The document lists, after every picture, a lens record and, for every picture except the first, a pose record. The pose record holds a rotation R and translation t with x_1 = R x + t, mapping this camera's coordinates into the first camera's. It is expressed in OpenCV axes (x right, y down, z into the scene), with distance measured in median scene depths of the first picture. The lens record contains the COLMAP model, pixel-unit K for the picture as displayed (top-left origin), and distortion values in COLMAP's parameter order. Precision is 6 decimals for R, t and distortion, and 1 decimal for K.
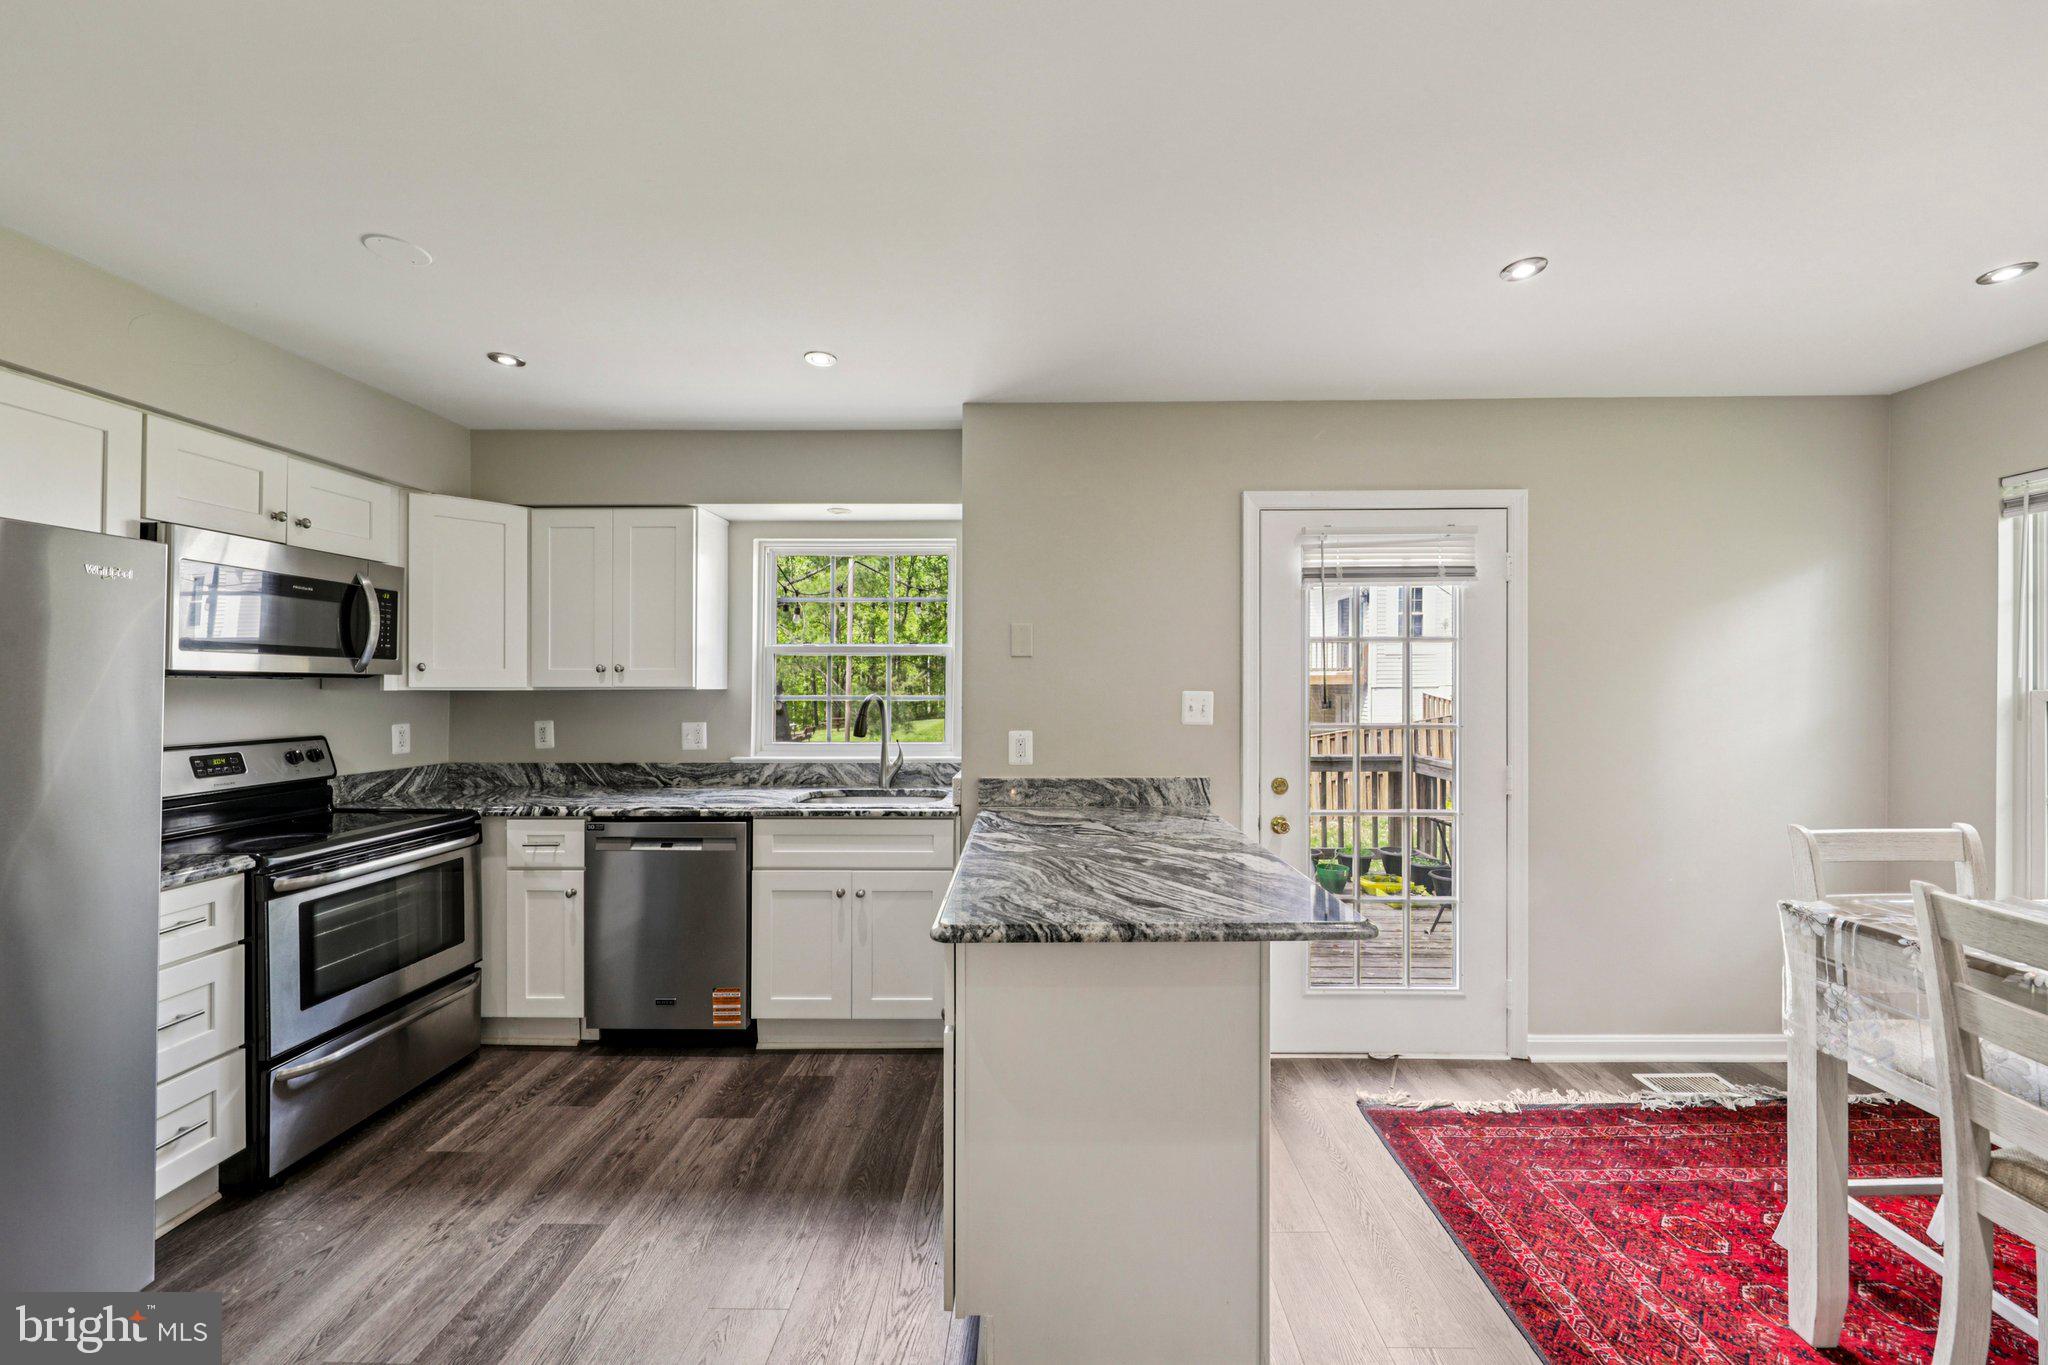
lens RADIAL K [[747.2, 0, 1042.8], [0, 747.2, 680.1], [0, 0, 1]] dist [0.002391, -0.001437]
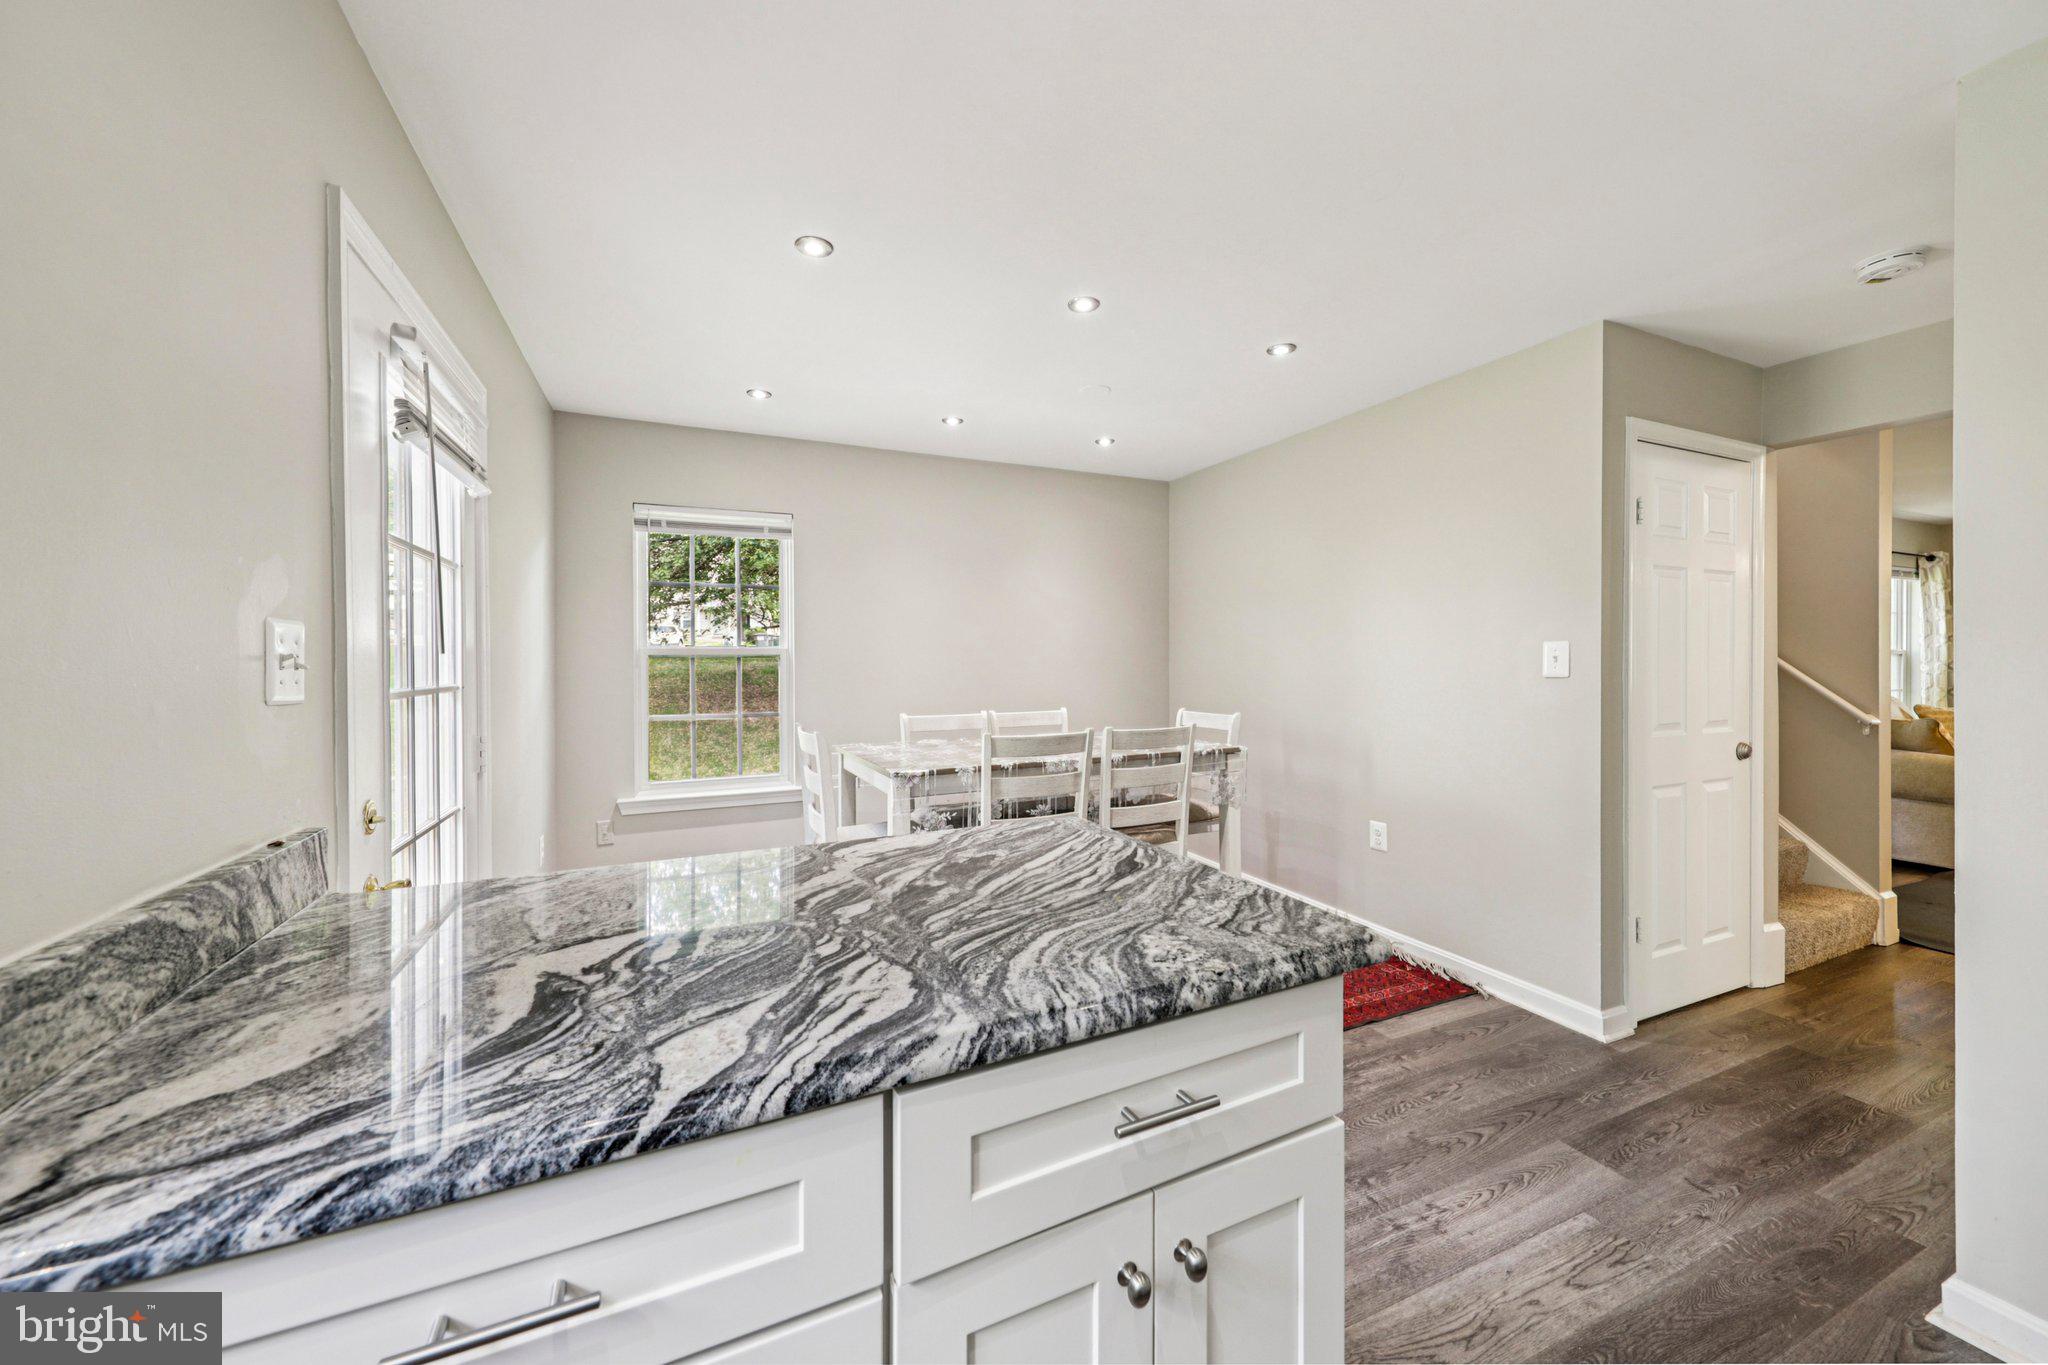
lens RADIAL K [[747.2, 0, 1018.7], [0, 747.2, 663.9], [0, 0, 1]] dist [0.002391, -0.001437]
pose [[-0.420659, -0.003054, 0.907214, -0.320990], [-0.005929, 0.999982, 0.000617, 0.034241], [-0.907199, -0.005119, -0.420670, 0.826672]]
